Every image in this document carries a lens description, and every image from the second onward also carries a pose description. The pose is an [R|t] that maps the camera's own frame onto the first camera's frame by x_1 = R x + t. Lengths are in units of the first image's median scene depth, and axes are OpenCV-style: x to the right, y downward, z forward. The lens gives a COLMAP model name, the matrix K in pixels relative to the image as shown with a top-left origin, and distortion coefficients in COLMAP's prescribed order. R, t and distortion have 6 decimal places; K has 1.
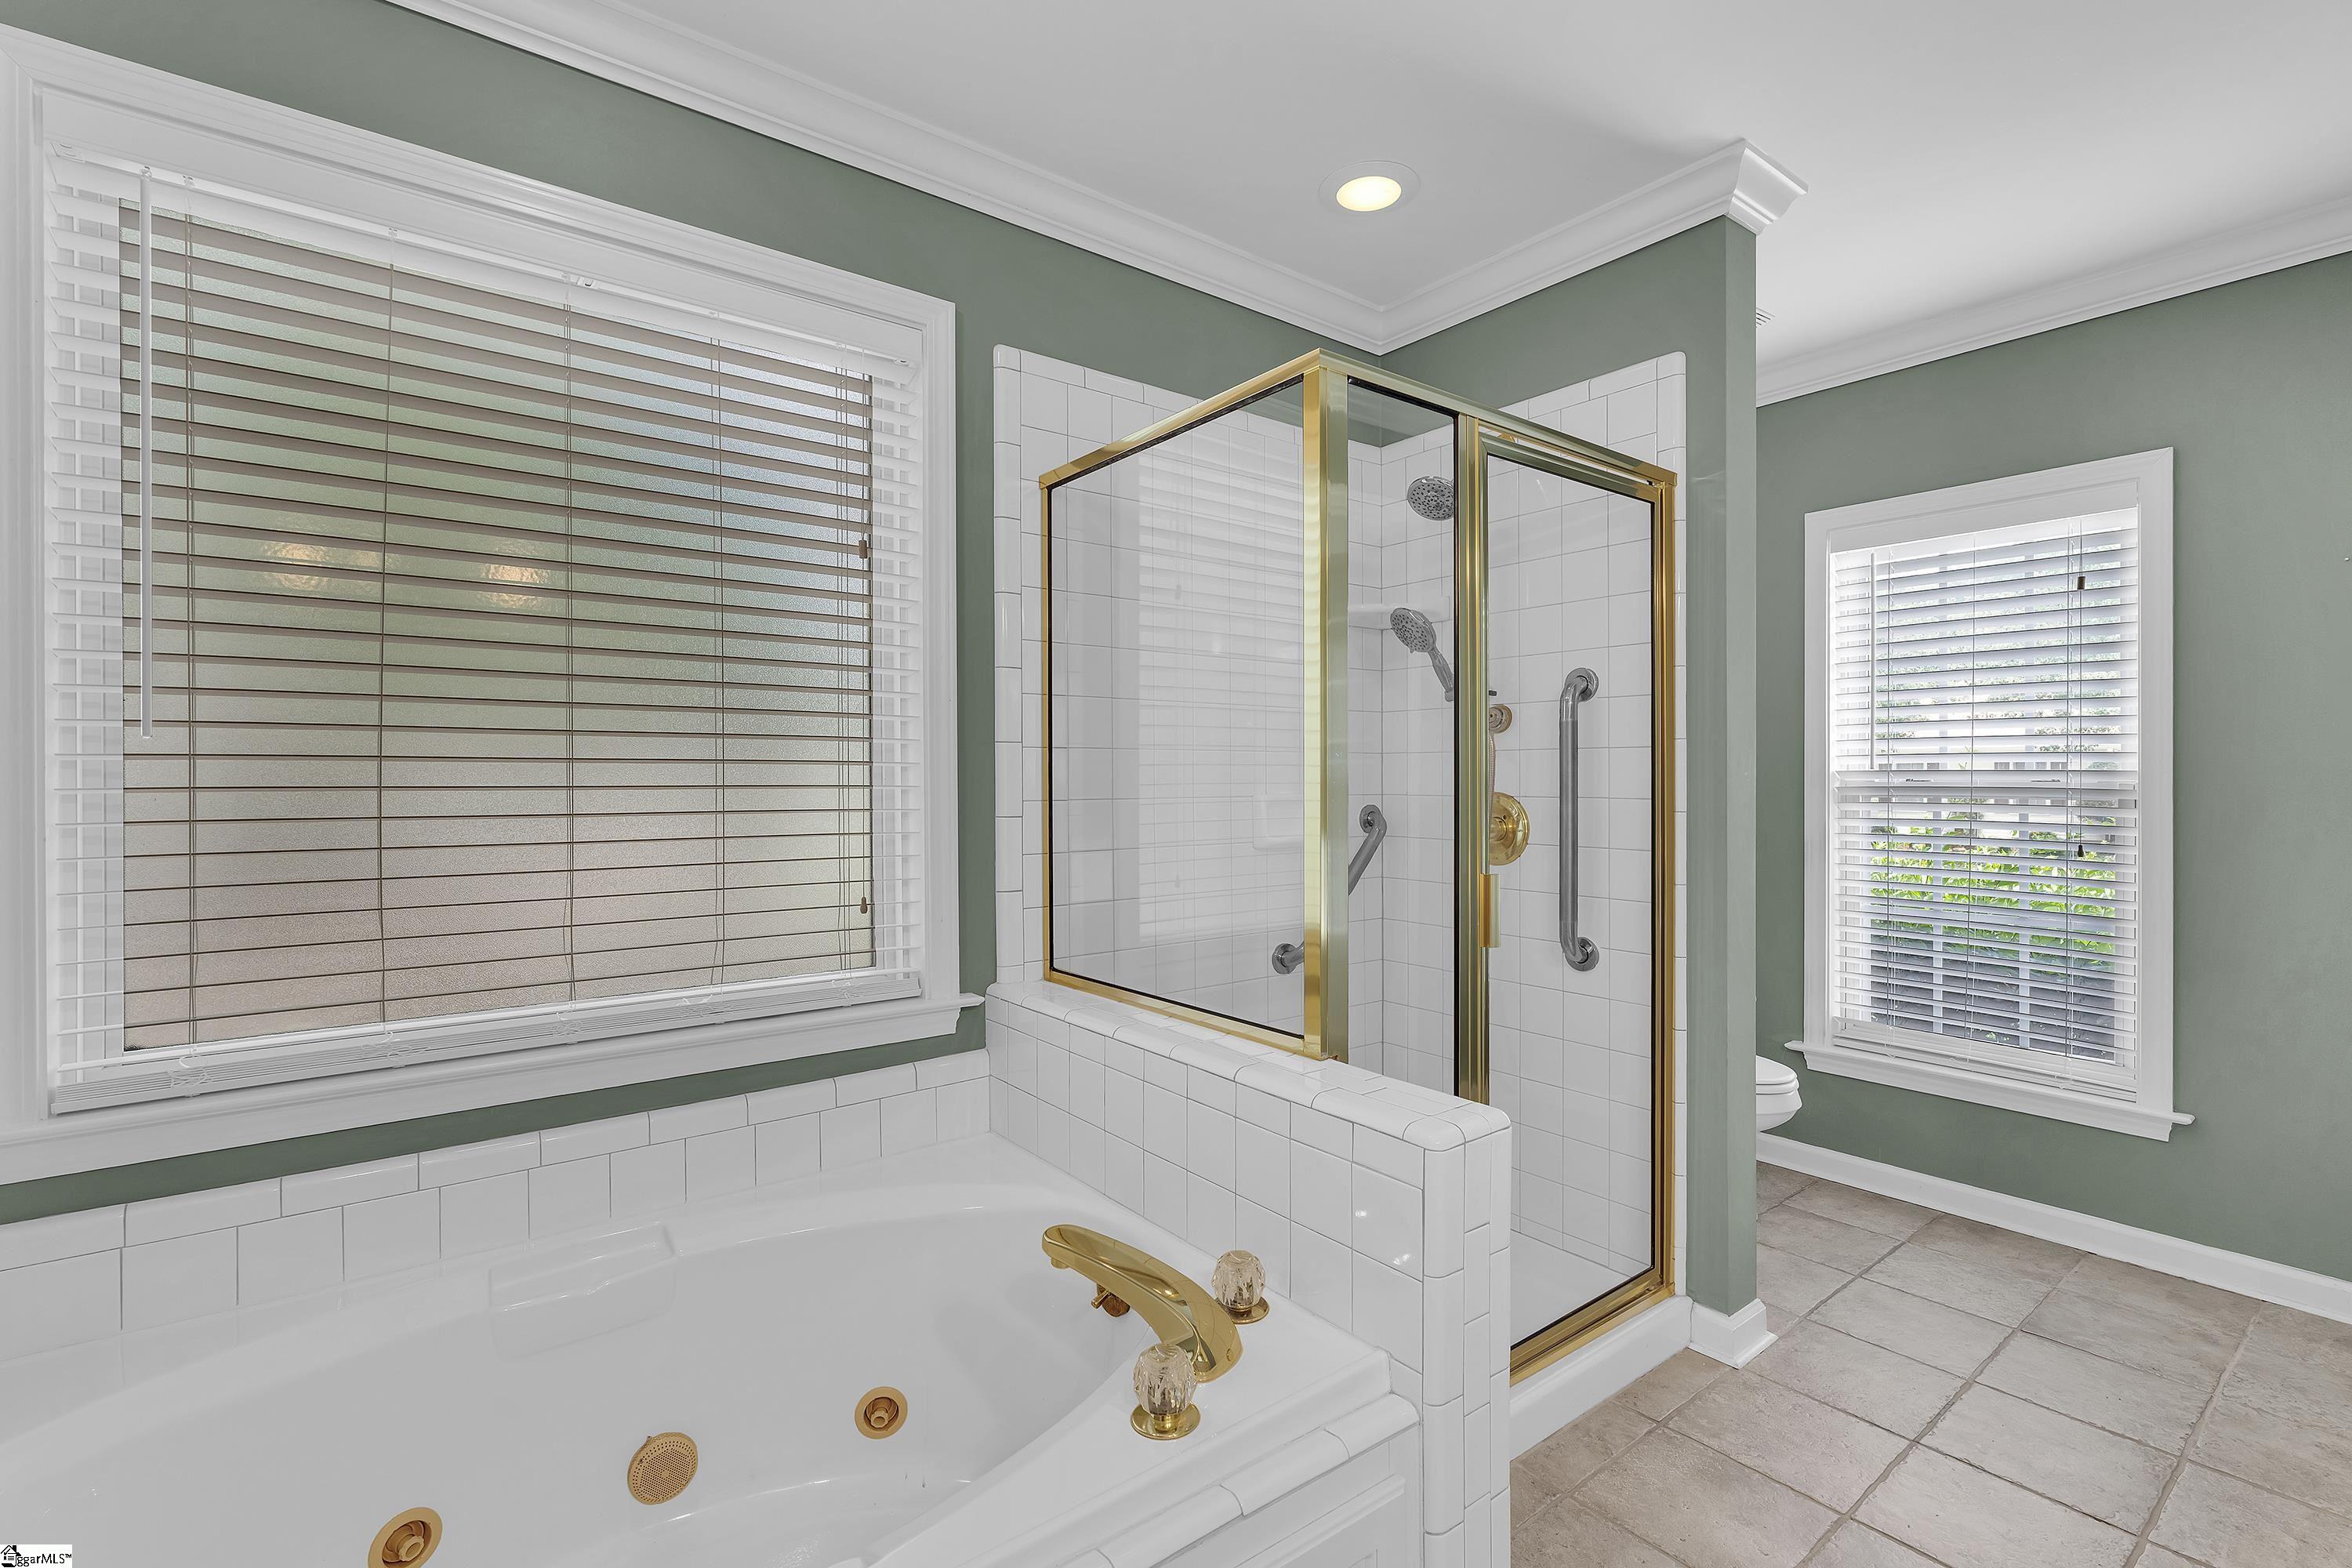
lens RADIAL K [[1035.6, 0, 1166.2], [0, 1035.6, 782.5], [0, 0, 1]] dist [-0.003322, -0.000982]
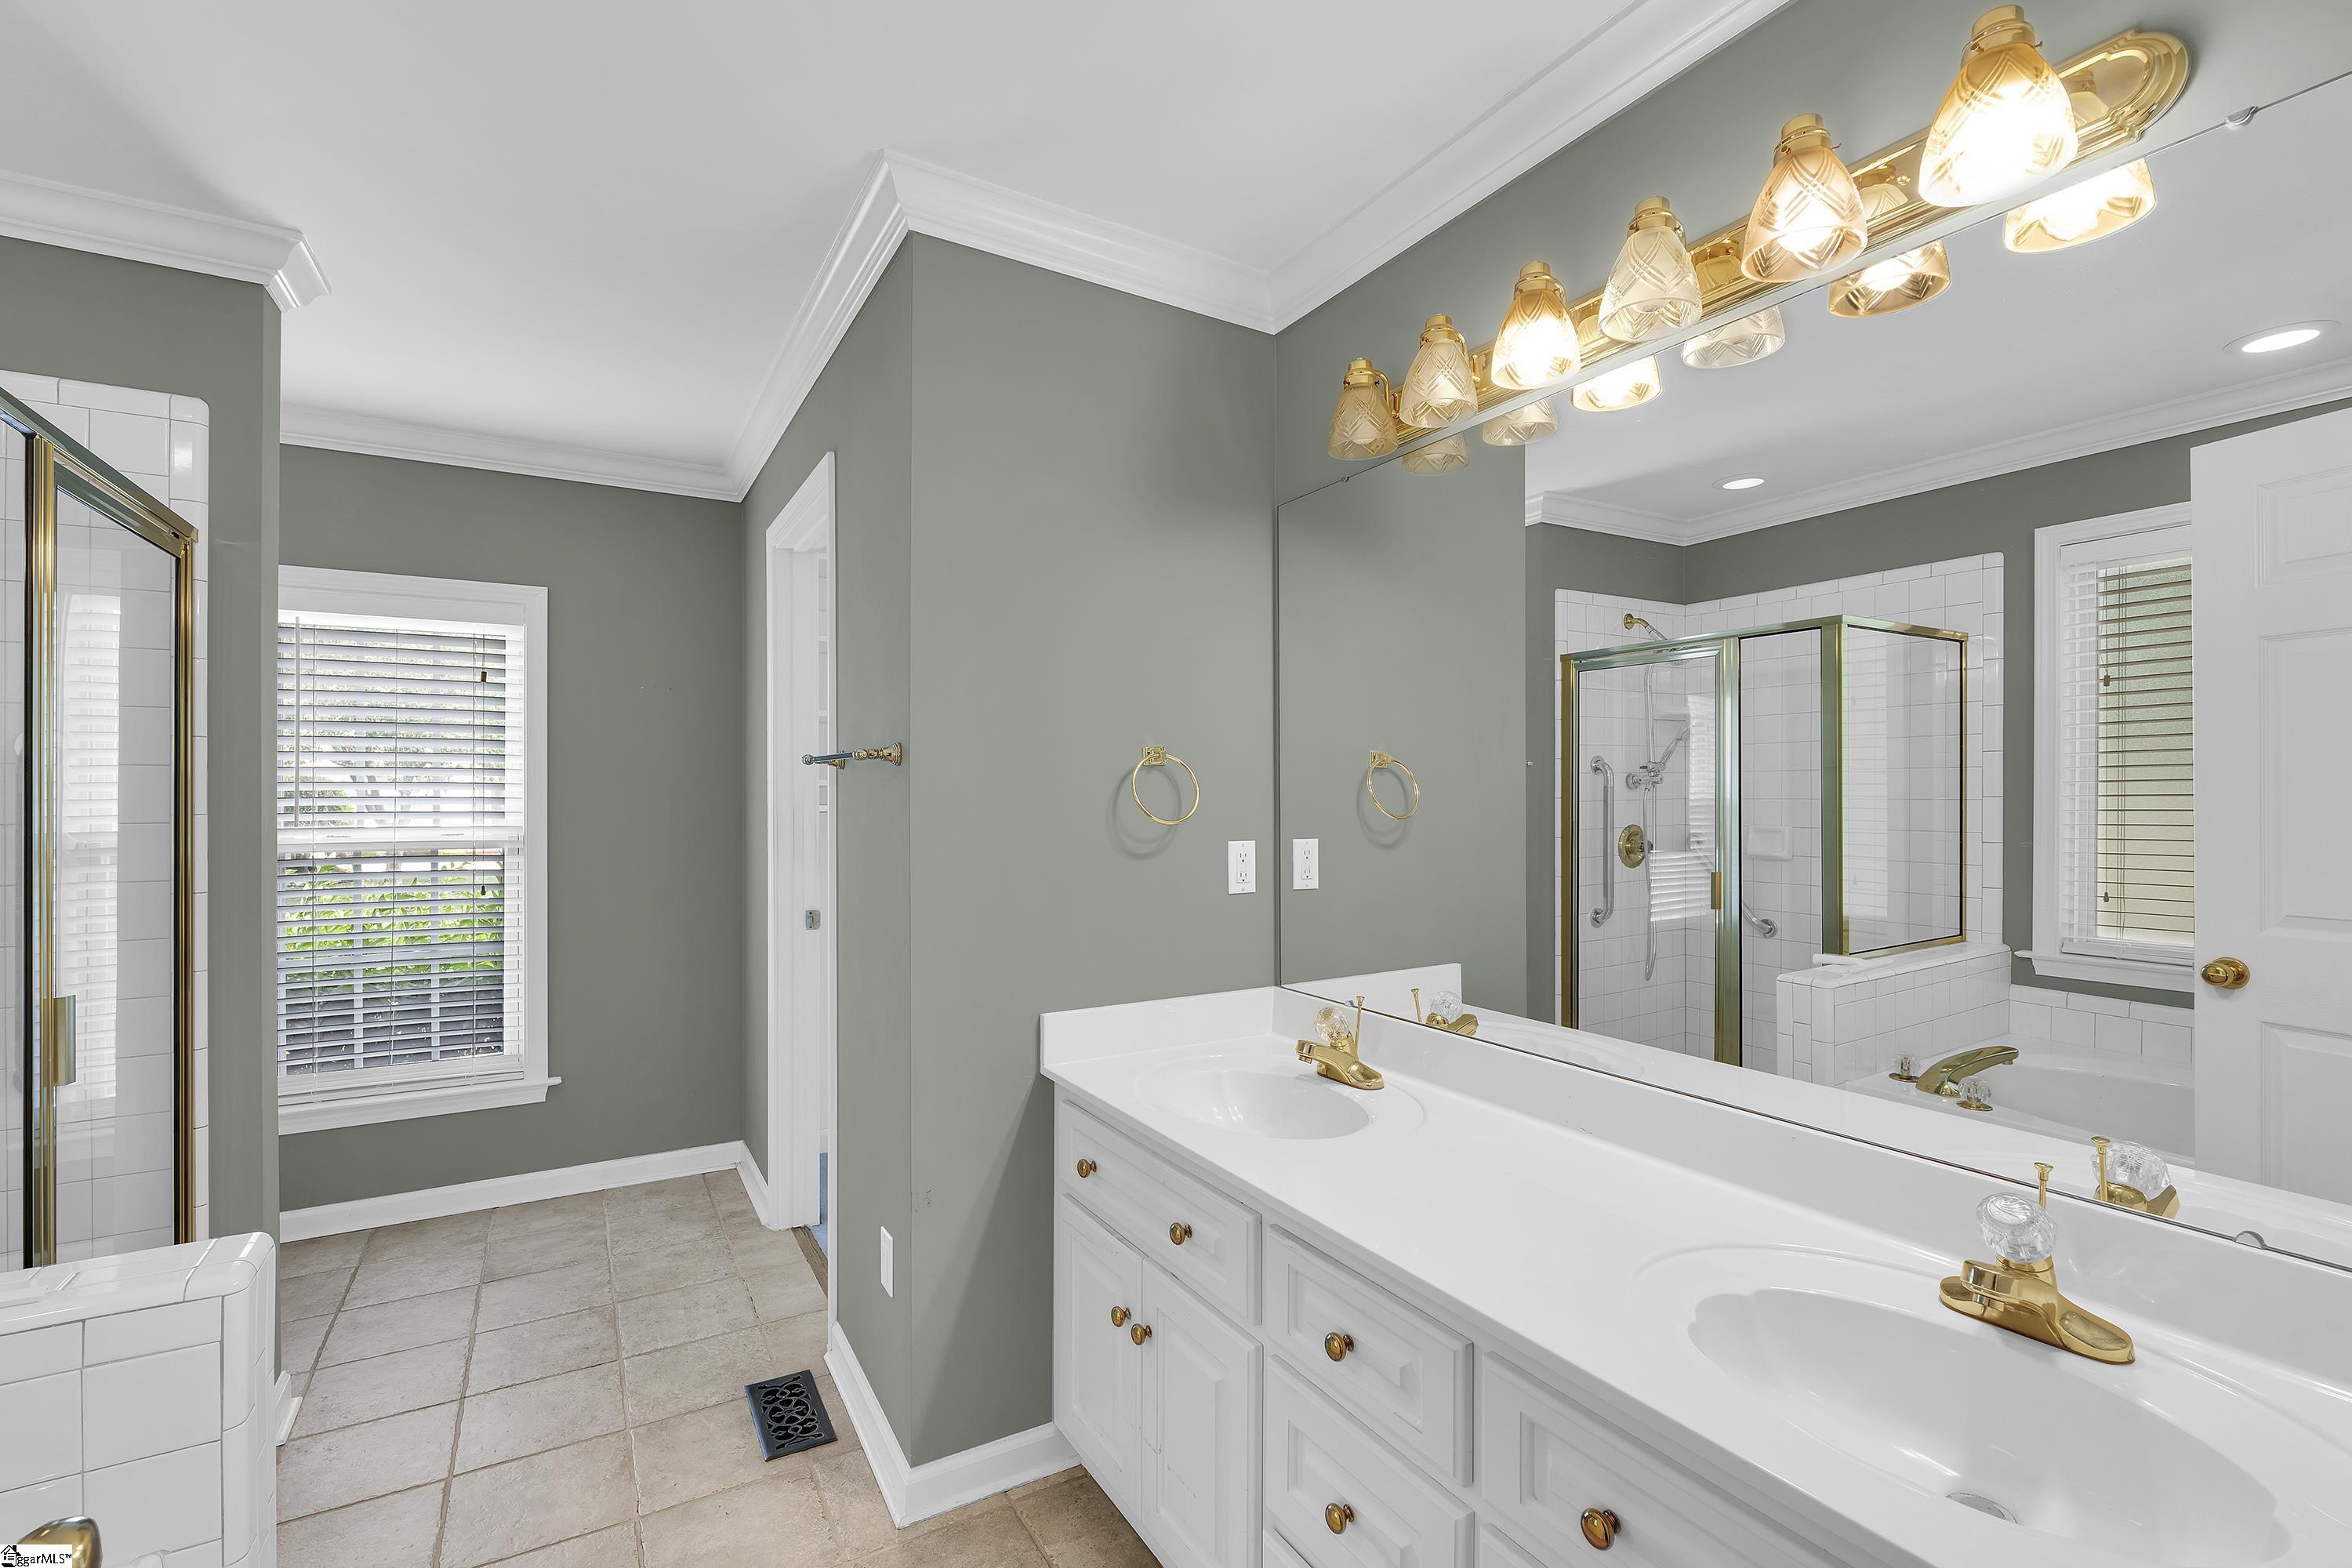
lens RADIAL K [[1035.6, 0, 1194.2], [0, 1035.6, 794.2], [0, 0, 1]] dist [-0.003322, -0.000982]
pose [[0.104854, 0.001309, 0.994487, -0.322519], [0.004696, 0.999987, -0.001811, -0.052797], [-0.994477, 0.004860, 0.104847, 0.012653]]
